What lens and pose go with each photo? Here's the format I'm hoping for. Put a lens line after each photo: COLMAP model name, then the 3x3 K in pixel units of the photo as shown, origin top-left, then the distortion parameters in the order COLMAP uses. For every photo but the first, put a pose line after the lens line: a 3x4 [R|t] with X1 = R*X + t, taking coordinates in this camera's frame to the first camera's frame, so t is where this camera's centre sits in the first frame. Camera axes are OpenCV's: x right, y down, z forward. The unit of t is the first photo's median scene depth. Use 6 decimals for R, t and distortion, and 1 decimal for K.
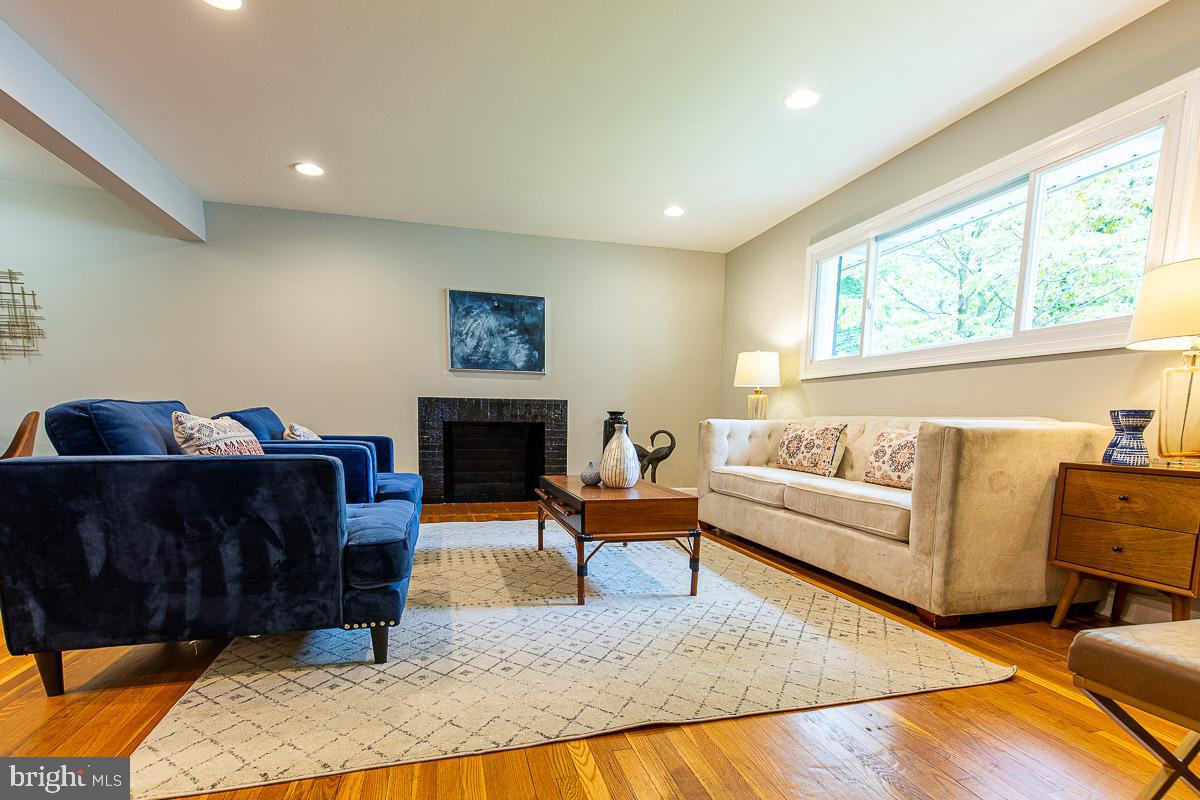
lens RADIAL K [[556.4, 0, 598.1], [0, 556.4, 474.9], [0, 0, 1]] dist [-0.000483, -0.000154]
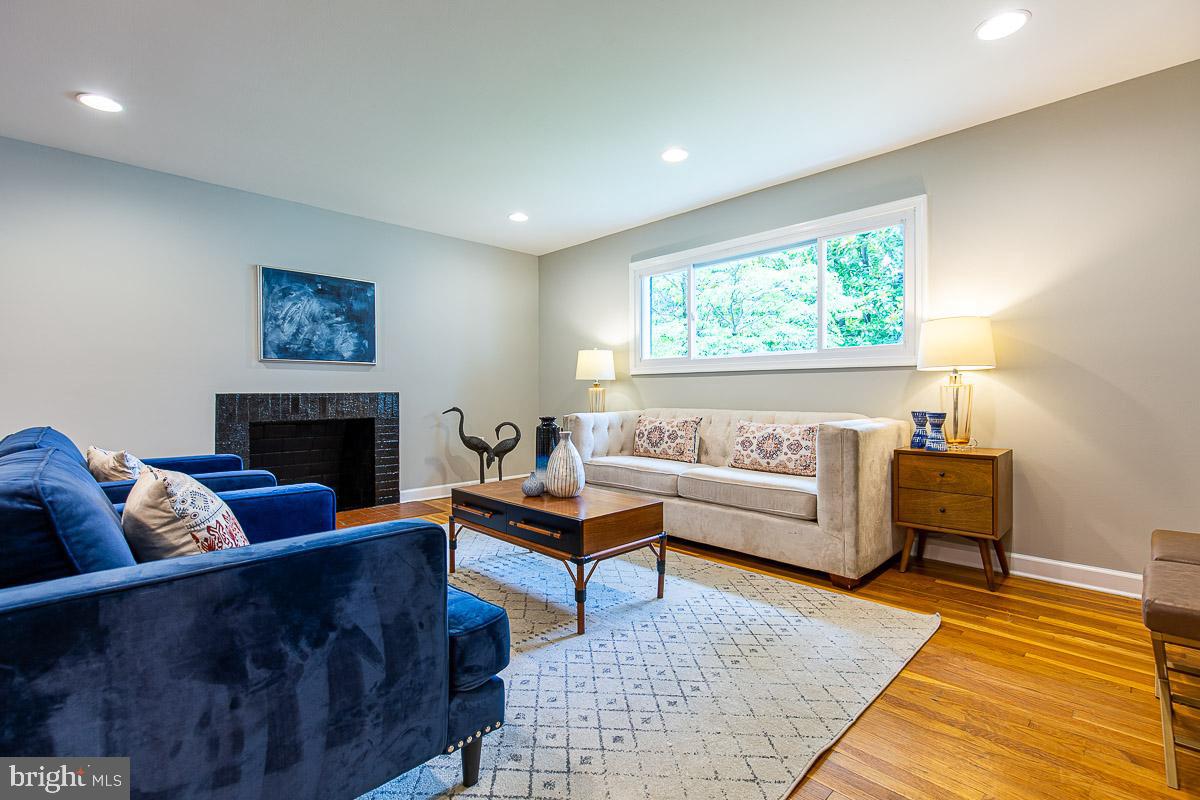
lens RADIAL K [[534.3, 0, 586.4], [0, 534.3, 377.1], [0, 0, 1]] dist [0.001294, 0.000178]
pose [[0.880284, -0.001448, 0.474445, -0.362283], [0.060843, 0.992083, -0.109860, -0.076742], [-0.470530, 0.125575, 0.873403, 0.127368]]
